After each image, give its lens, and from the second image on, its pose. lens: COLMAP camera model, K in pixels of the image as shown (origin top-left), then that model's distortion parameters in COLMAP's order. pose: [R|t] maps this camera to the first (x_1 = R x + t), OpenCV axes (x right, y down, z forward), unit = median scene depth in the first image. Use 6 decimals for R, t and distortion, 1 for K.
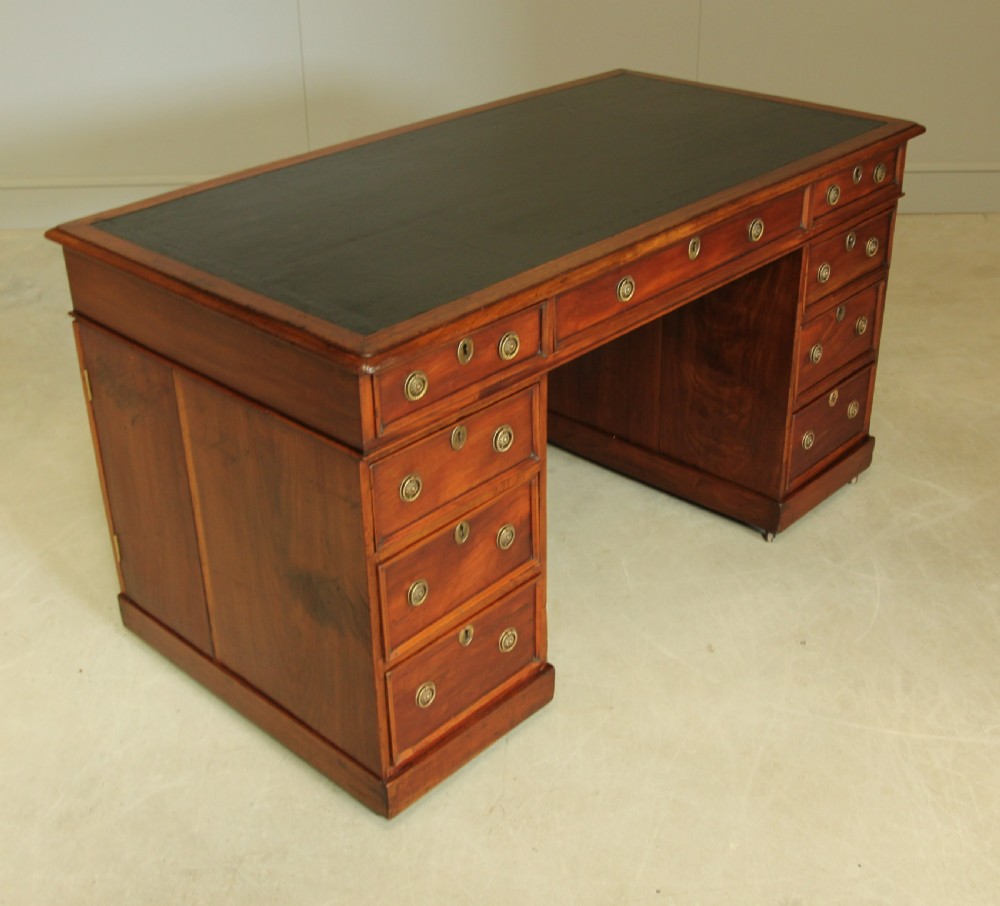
lens RADIAL K [[1307.2, 0, 502.6], [0, 1307.2, 446.5], [0, 0, 1]] dist [-0.070155, 0.000000]
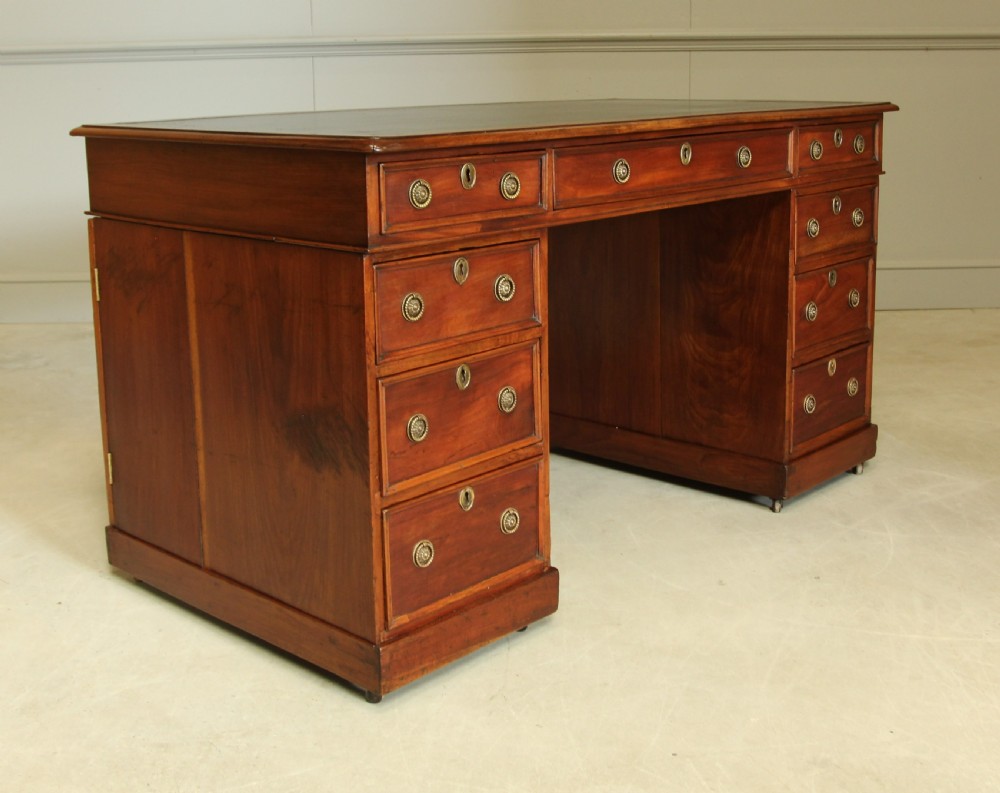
lens RADIAL K [[1316.4, 0, 528.5], [0, 1316.4, 353.8], [0, 0, 1]] dist [-0.063805, 0.000000]
pose [[0.999860, 0.000168, 0.016761, 0.001522], [0.004799, 0.955217, -0.295867, 0.314783], [-0.016061, 0.295906, 0.955082, 0.032930]]
